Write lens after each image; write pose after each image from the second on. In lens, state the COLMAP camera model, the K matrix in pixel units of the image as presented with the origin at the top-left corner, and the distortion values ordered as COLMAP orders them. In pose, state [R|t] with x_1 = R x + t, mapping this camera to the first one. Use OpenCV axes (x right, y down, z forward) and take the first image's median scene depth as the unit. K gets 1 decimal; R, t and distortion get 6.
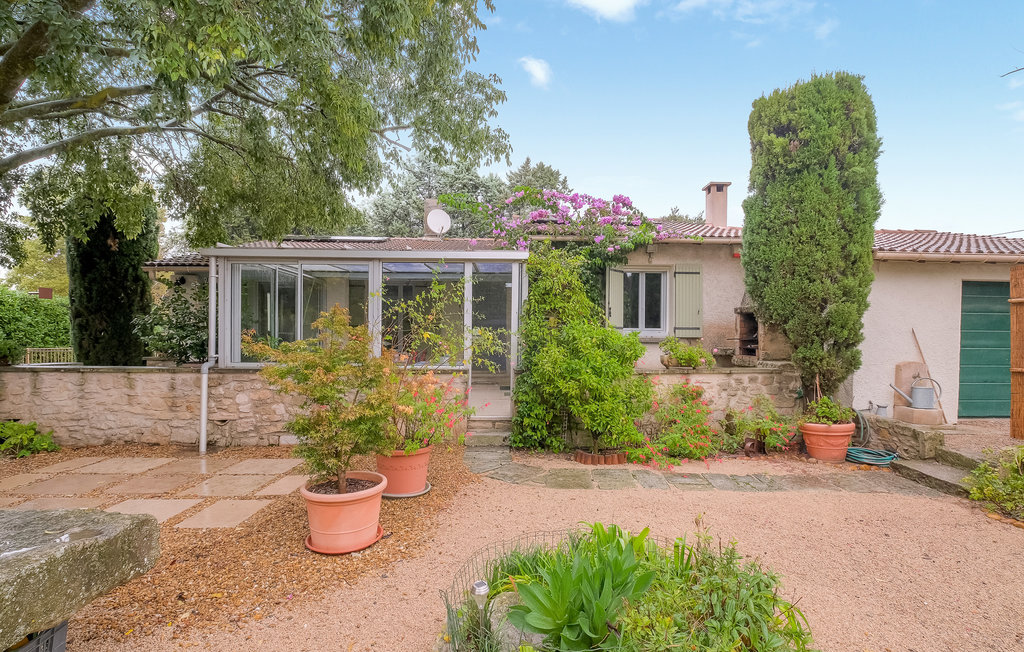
lens RADIAL K [[476.3, 0, 512.0], [0, 476.3, 326.0], [0, 0, 1]] dist [-0.002842, -0.000207]
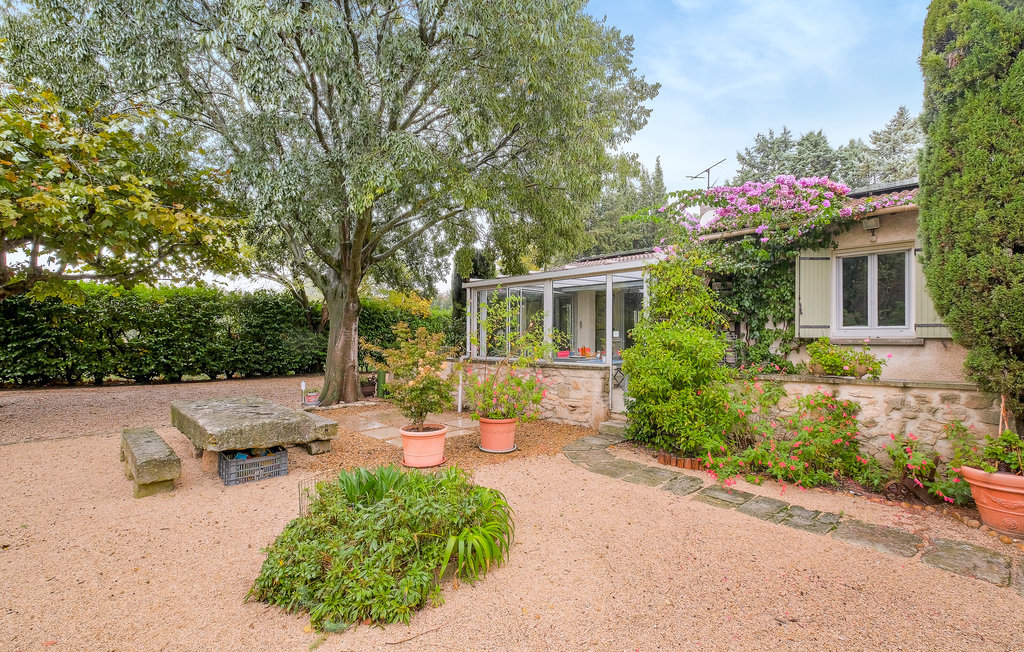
lens RADIAL K [[457.9, 0, 503.9], [0, 457.9, 313.7], [0, 0, 1]] dist [-0.002039, -0.000040]
pose [[0.676155, -0.043813, -0.735455, 0.564409], [0.022297, 0.998990, -0.039014, 0.000225], [0.736422, 0.009981, 0.676449, 0.069414]]
